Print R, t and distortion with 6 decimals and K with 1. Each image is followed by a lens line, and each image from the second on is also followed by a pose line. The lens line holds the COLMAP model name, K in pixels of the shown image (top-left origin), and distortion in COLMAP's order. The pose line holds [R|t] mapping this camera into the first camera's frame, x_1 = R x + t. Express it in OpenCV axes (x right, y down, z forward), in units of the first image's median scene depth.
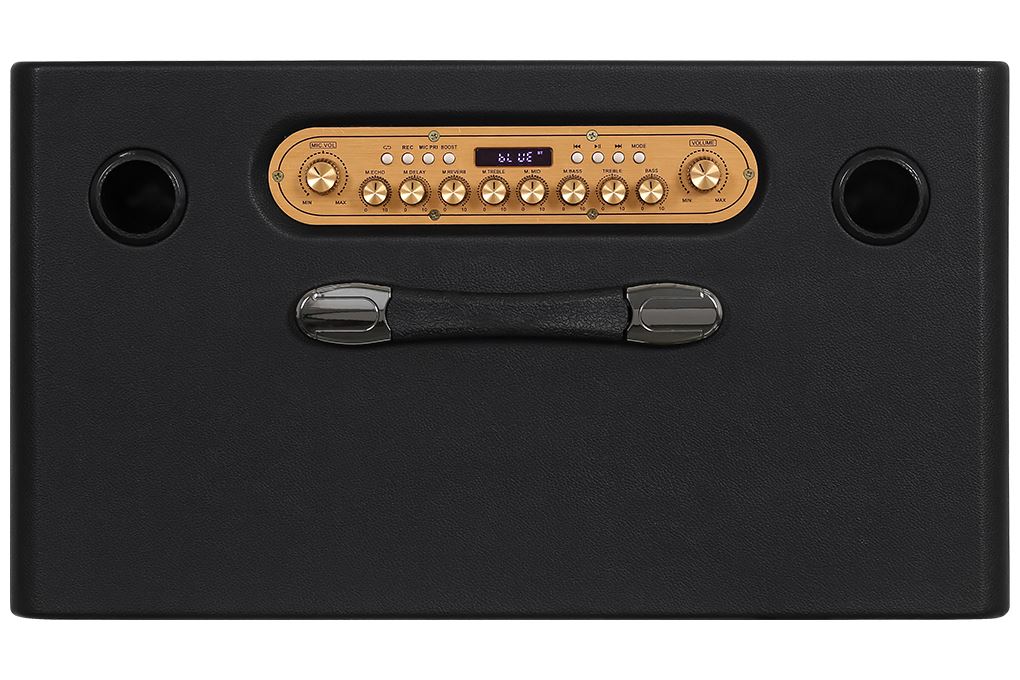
lens RADIAL K [[3887.6, 0, 513.9], [0, 3887.6, 343.2], [0, 0, 1]] dist [-0.844297, 0.000000]
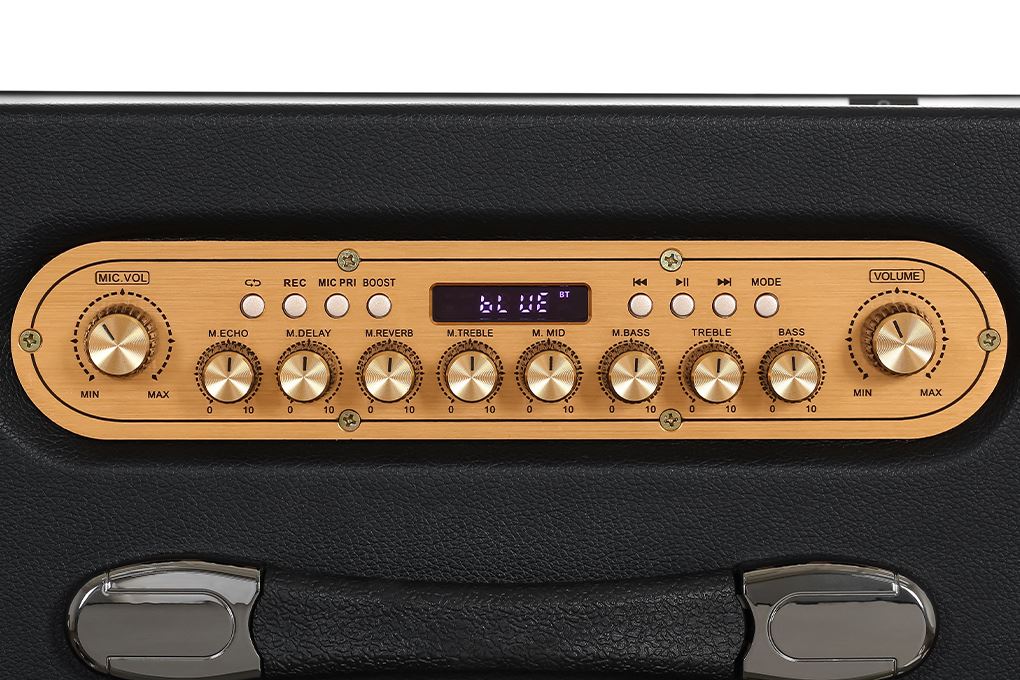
lens RADIAL K [[3887.6, 0, 507.1], [0, 3887.6, 332.3], [0, 0, 1]] dist [-0.844297, 0.000000]
pose [[0.999496, 0.004062, 0.031471, -0.016061], [-0.003477, 0.999820, -0.018630, -0.035336], [-0.031541, 0.018511, 0.999331, 0.512370]]
